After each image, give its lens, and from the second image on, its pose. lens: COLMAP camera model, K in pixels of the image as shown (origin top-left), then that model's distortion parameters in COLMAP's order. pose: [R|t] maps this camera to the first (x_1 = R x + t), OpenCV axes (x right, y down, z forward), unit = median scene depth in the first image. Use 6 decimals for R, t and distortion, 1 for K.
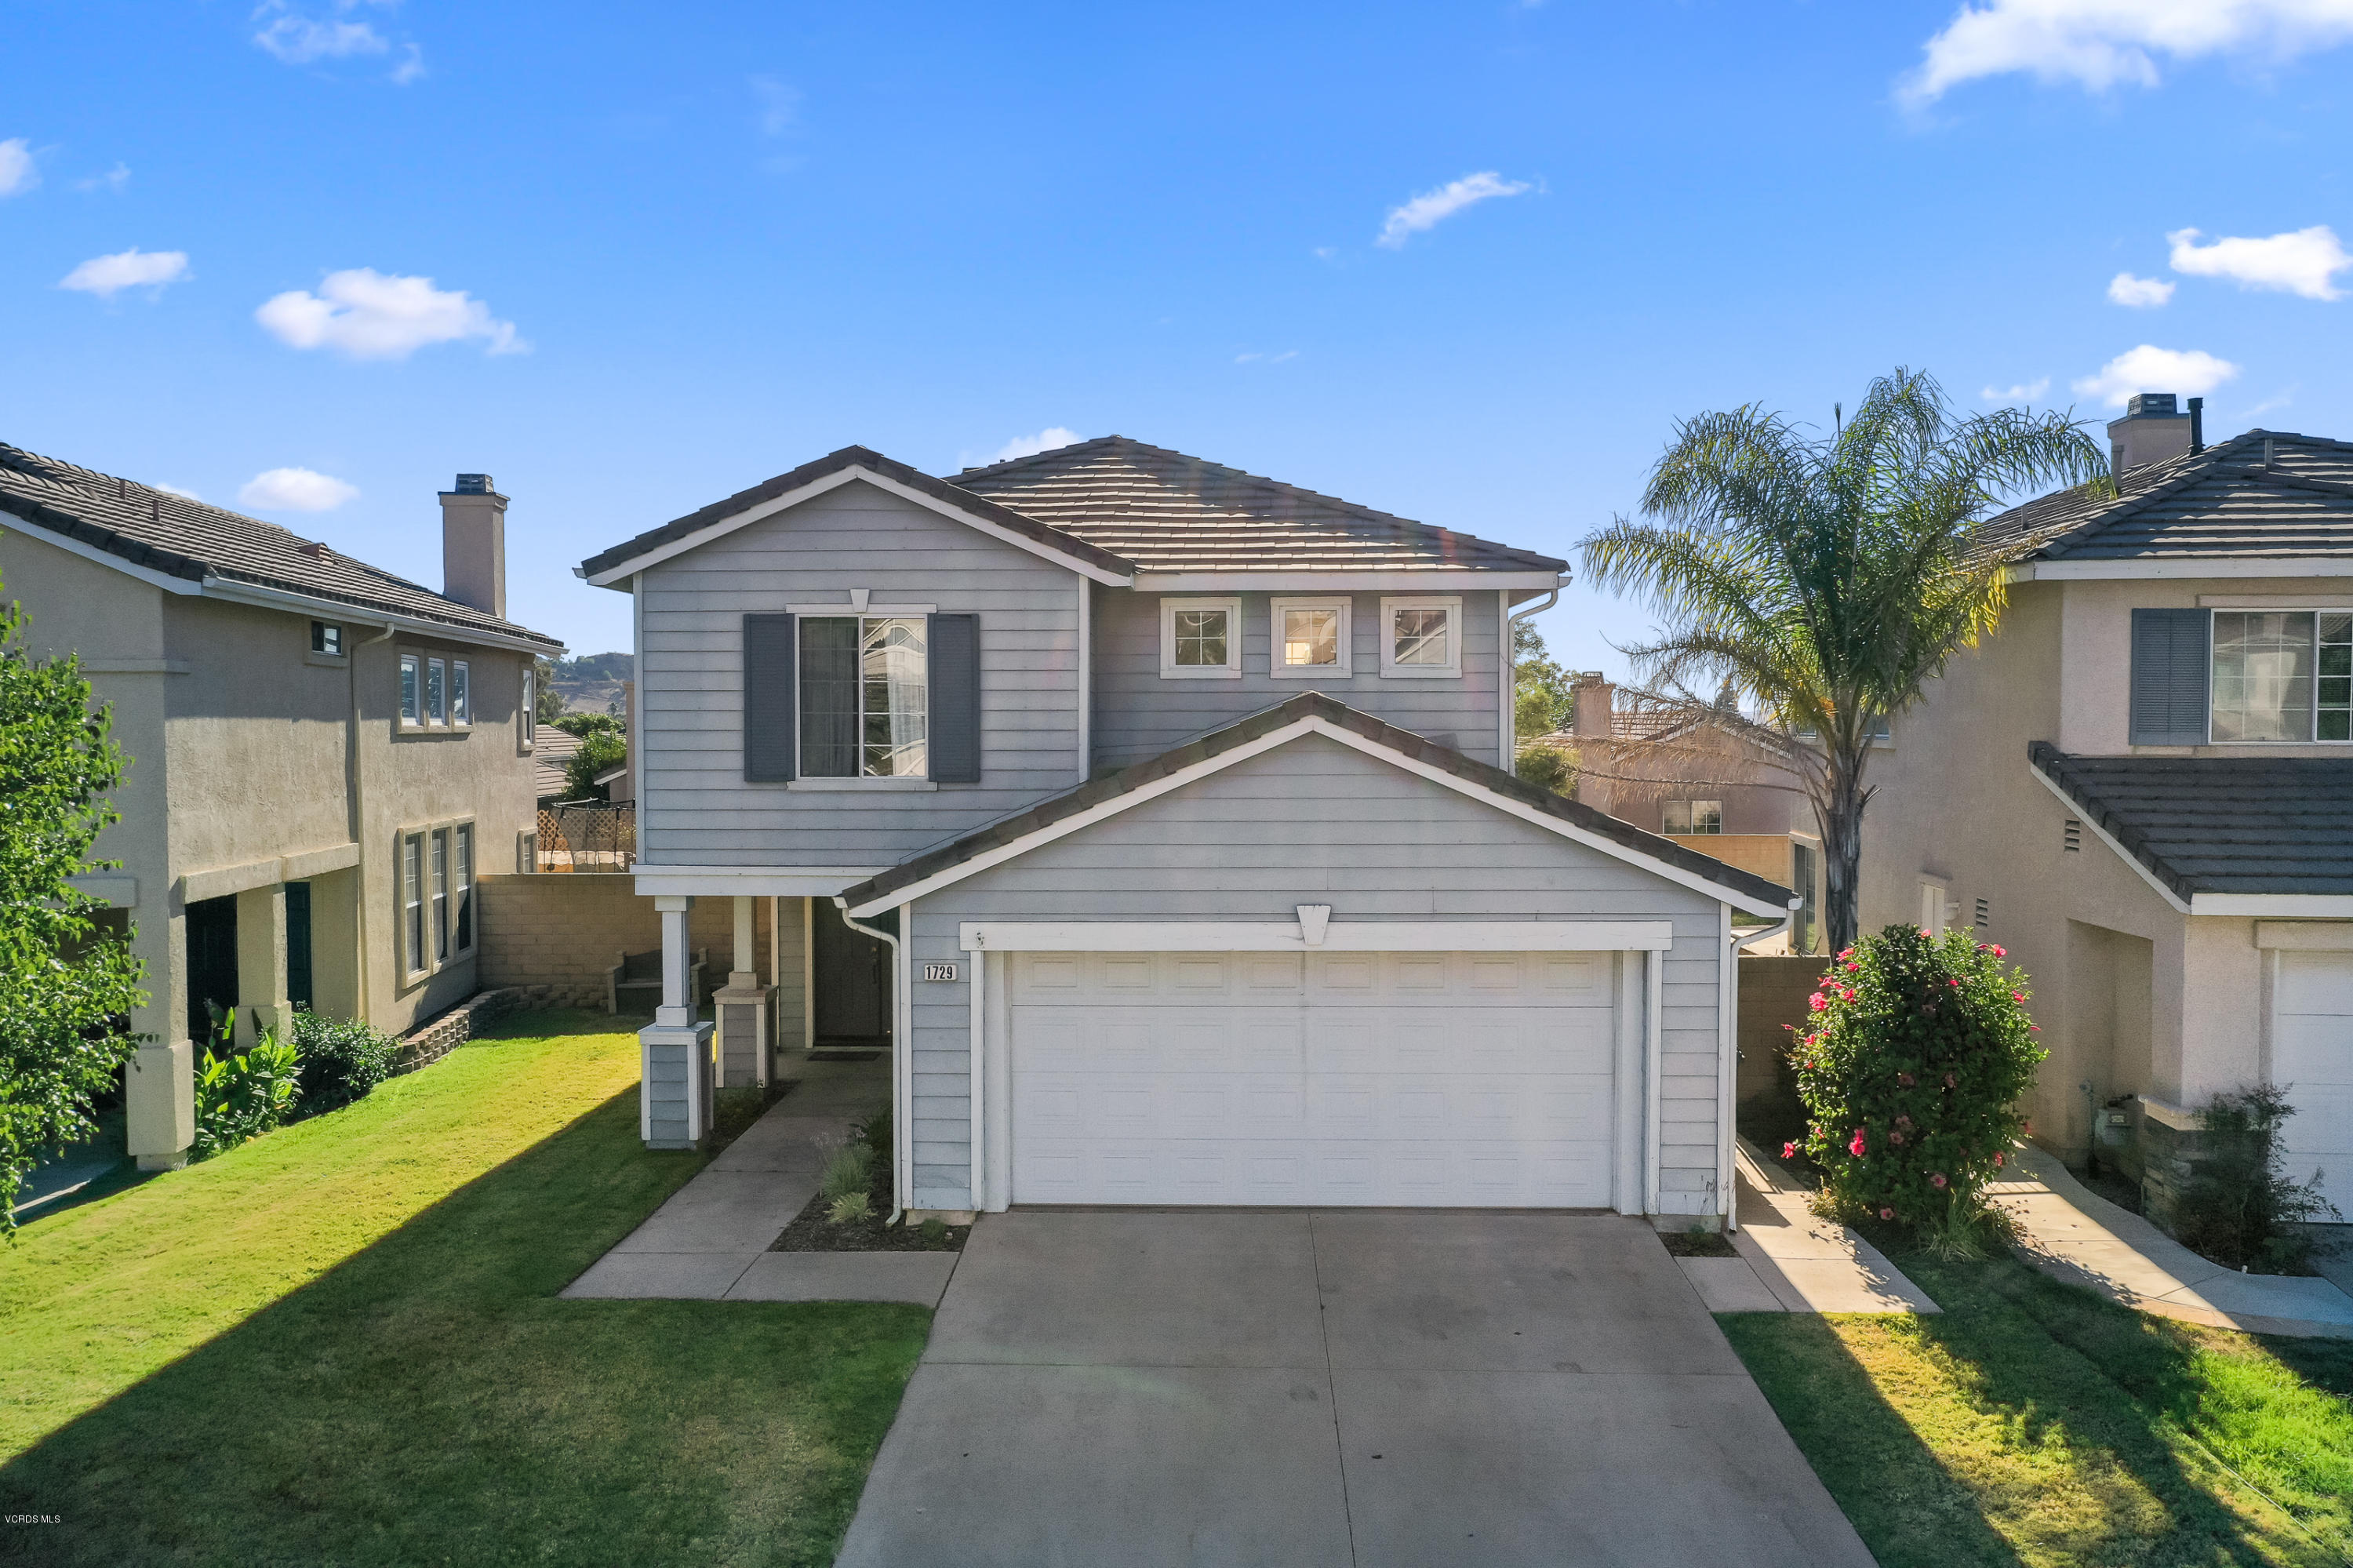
lens RADIAL K [[1860.5, 0, 1180.0], [0, 1860.5, 779.8], [0, 0, 1]] dist [-0.010652, 0.001361]
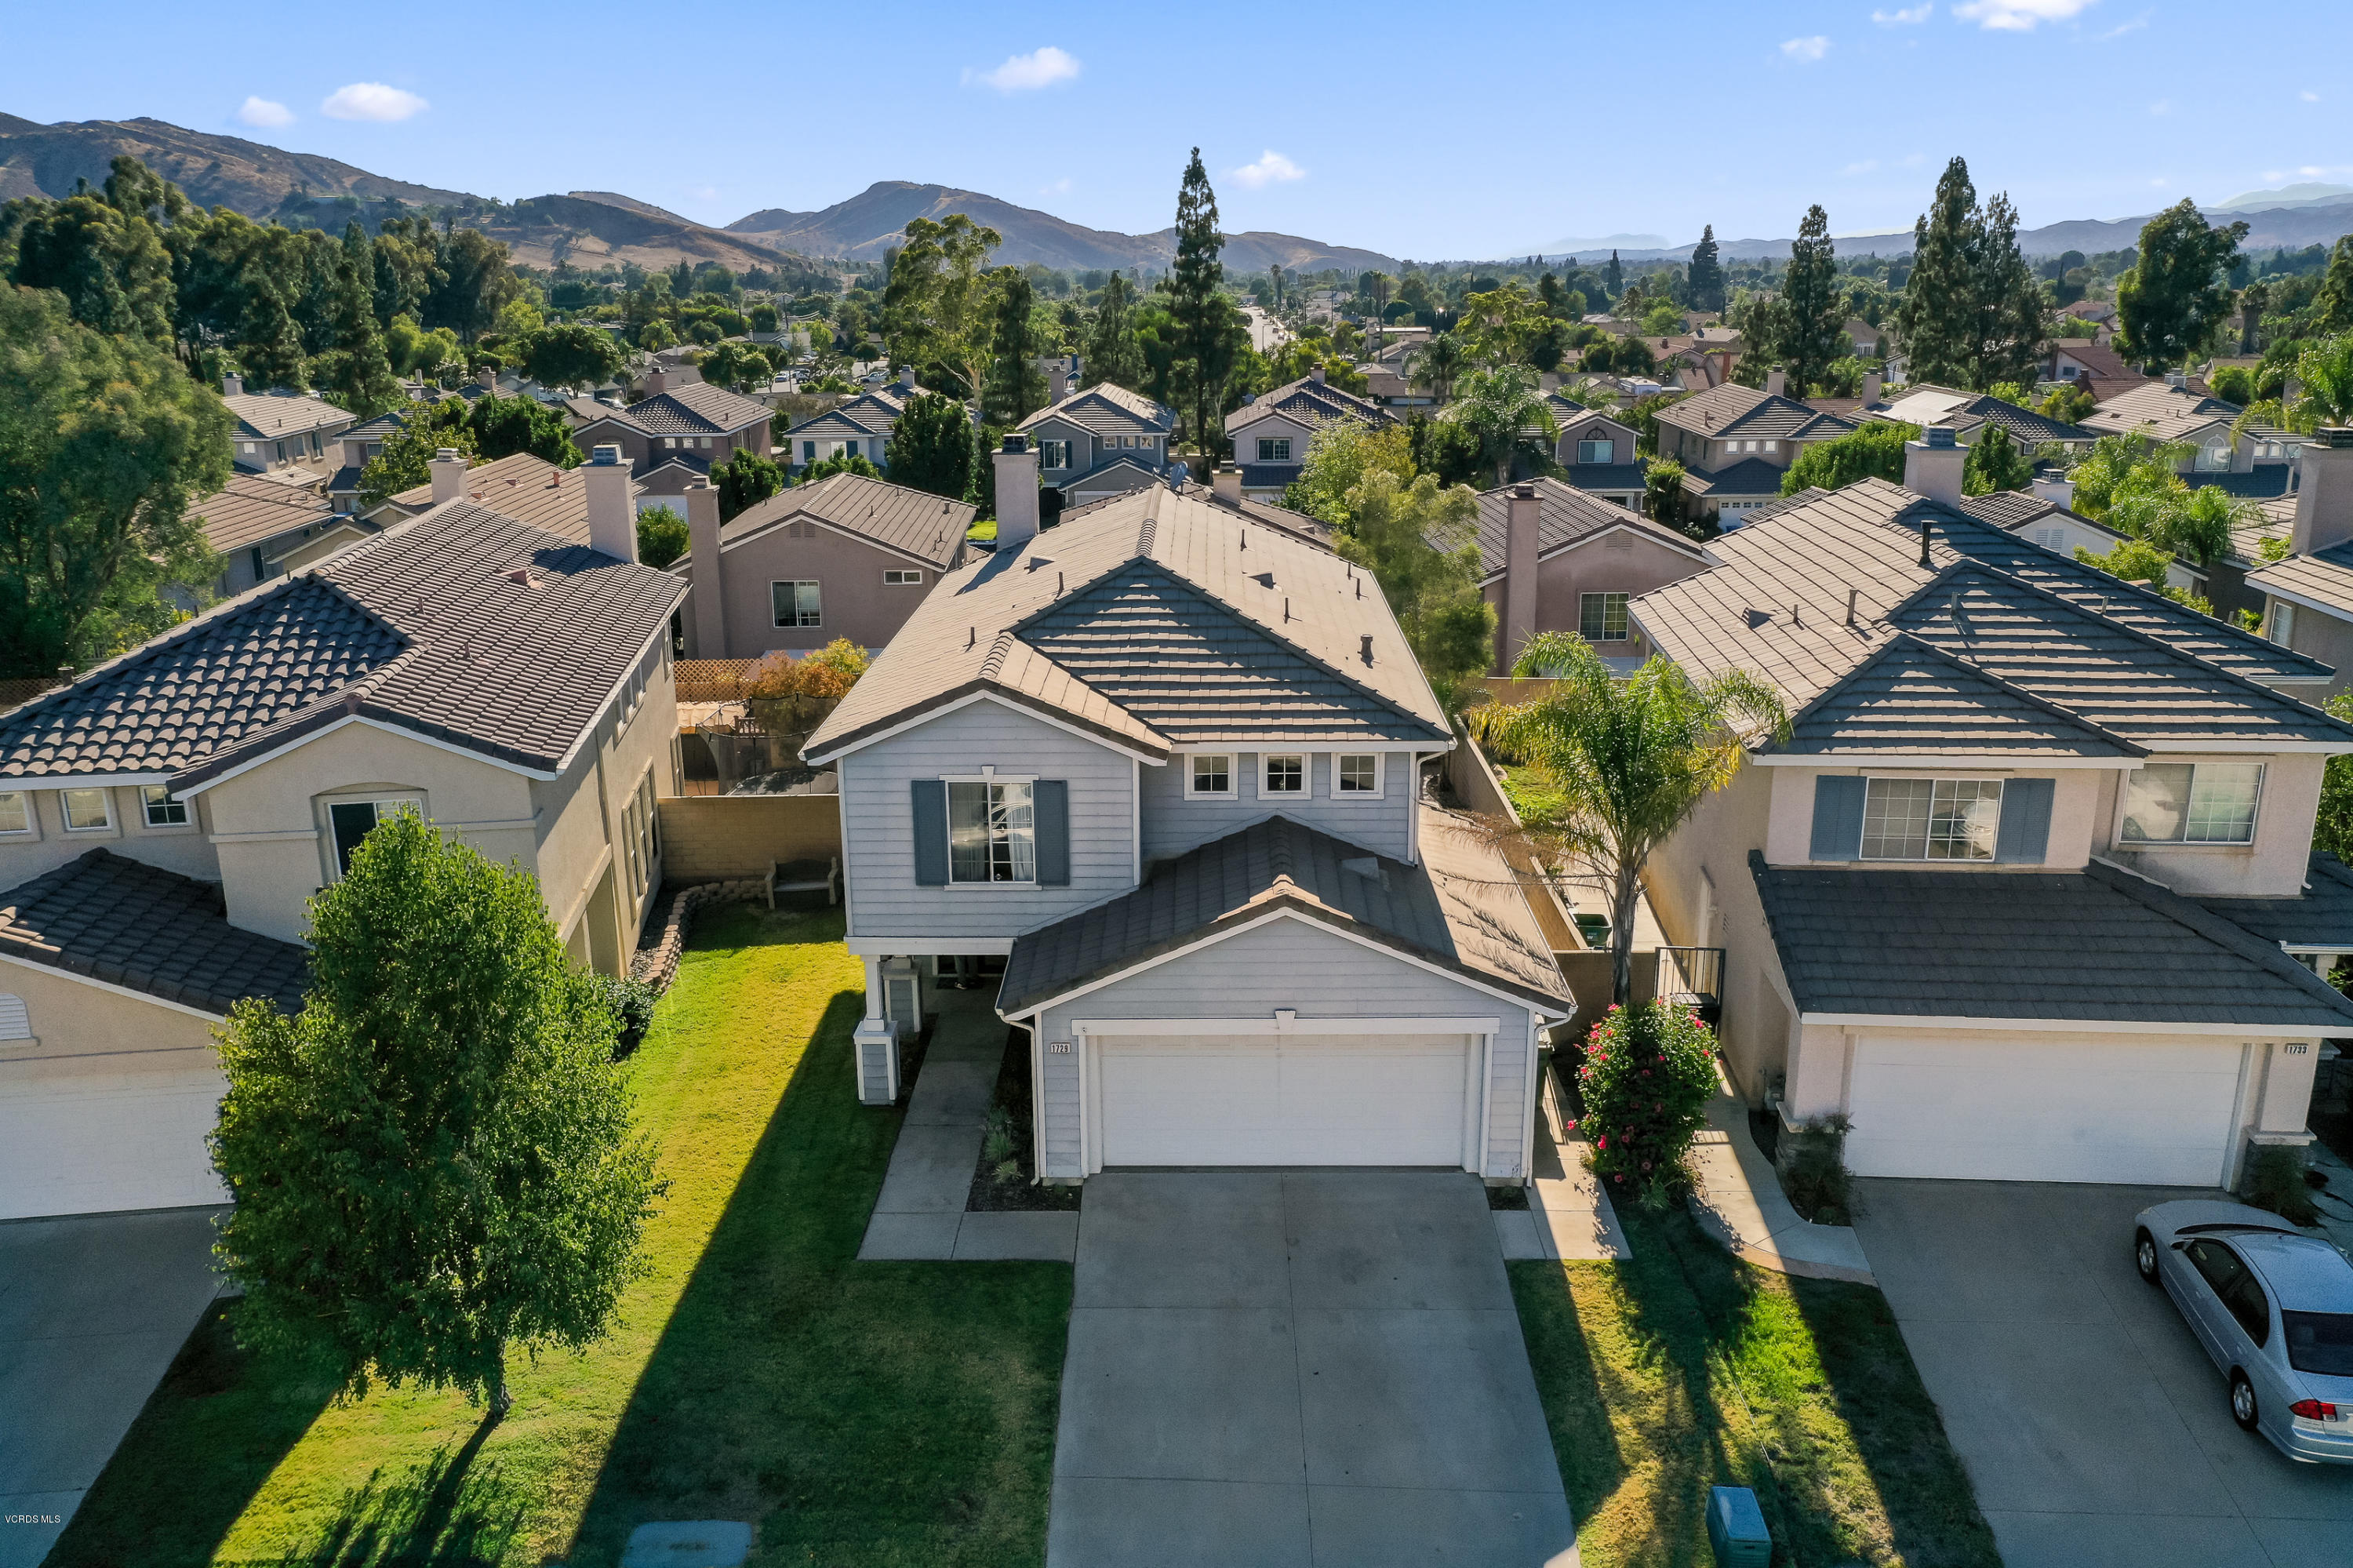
lens RADIAL K [[1860.5, 0, 1176.5], [0, 1860.5, 787.3], [0, 0, 1]] dist [-0.010652, 0.001361]
pose [[0.999834, -0.011088, 0.014483, -0.047111], [0.007149, 0.968708, 0.248102, -0.537369], [-0.016780, -0.247957, 0.968626, -0.557075]]
